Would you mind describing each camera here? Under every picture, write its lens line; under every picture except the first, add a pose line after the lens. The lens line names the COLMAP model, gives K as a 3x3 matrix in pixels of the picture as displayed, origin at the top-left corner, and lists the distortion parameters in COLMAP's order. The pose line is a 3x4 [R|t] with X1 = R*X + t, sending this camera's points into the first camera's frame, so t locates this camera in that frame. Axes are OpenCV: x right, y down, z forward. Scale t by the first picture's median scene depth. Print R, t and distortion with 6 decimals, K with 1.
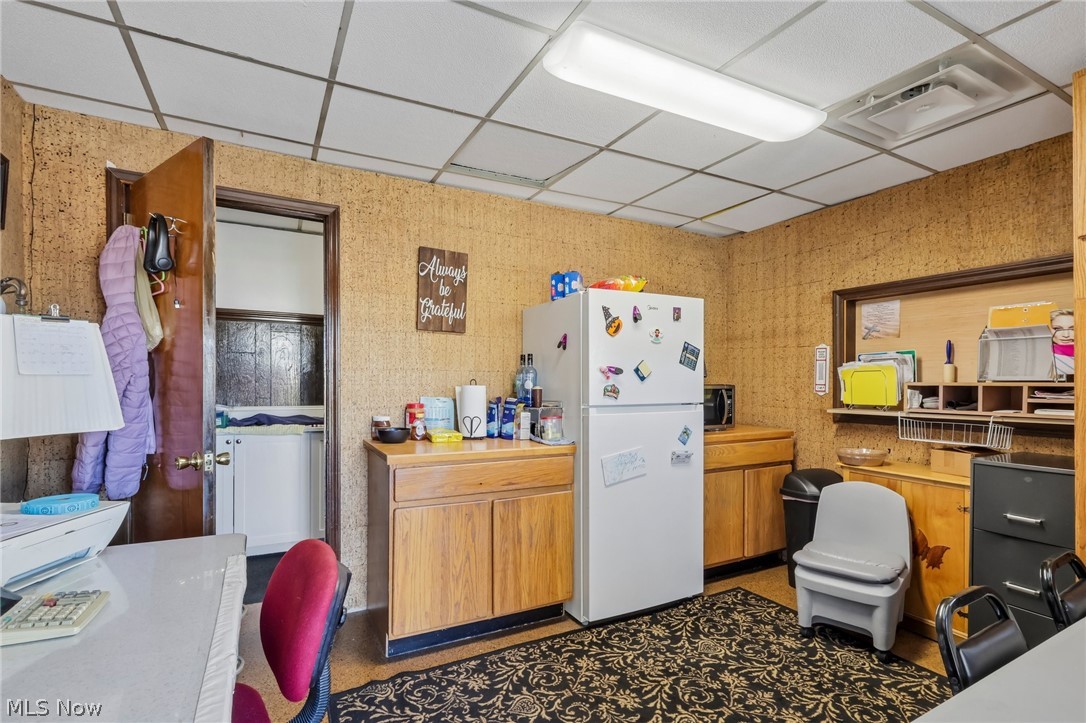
lens RADIAL K [[504.5, 0, 555.2], [0, 504.5, 378.5], [0, 0, 1]] dist [-0.021080, -0.000407]
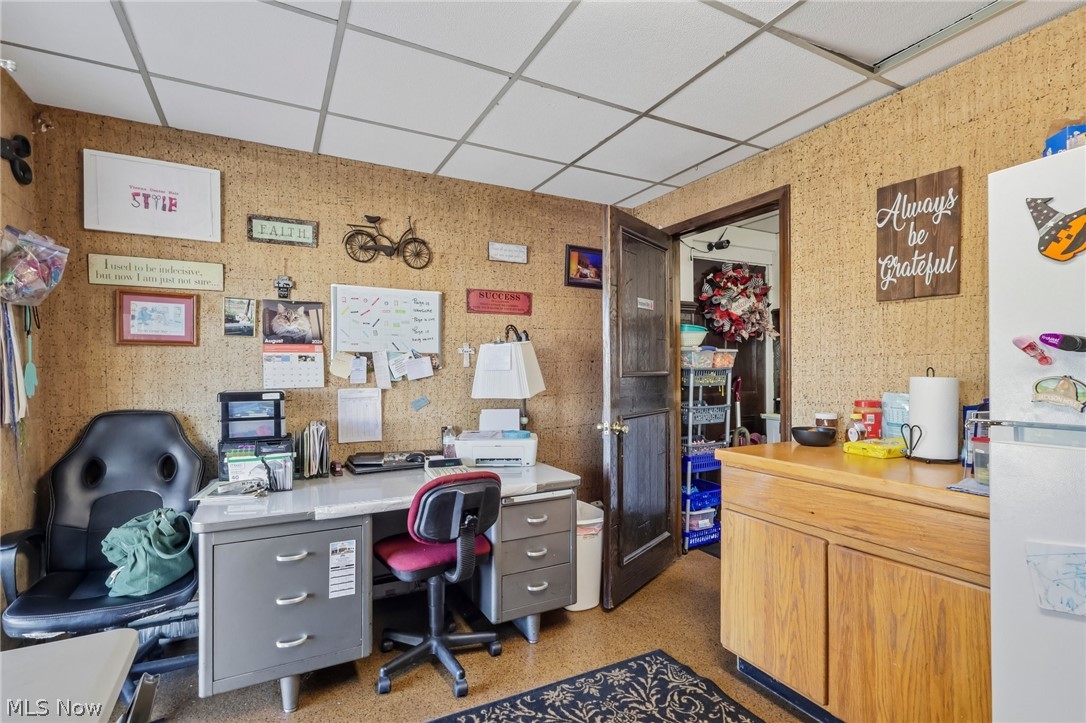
lens RADIAL K [[510.3, 0, 540.5], [0, 510.3, 367.9], [0, 0, 1]] dist [-0.003274, -0.000286]
pose [[-0.019125, -0.013445, -0.999727, 0.494449], [0.012624, 0.999827, -0.013688, 0.004982], [0.999737, -0.012883, -0.018952, 0.521833]]
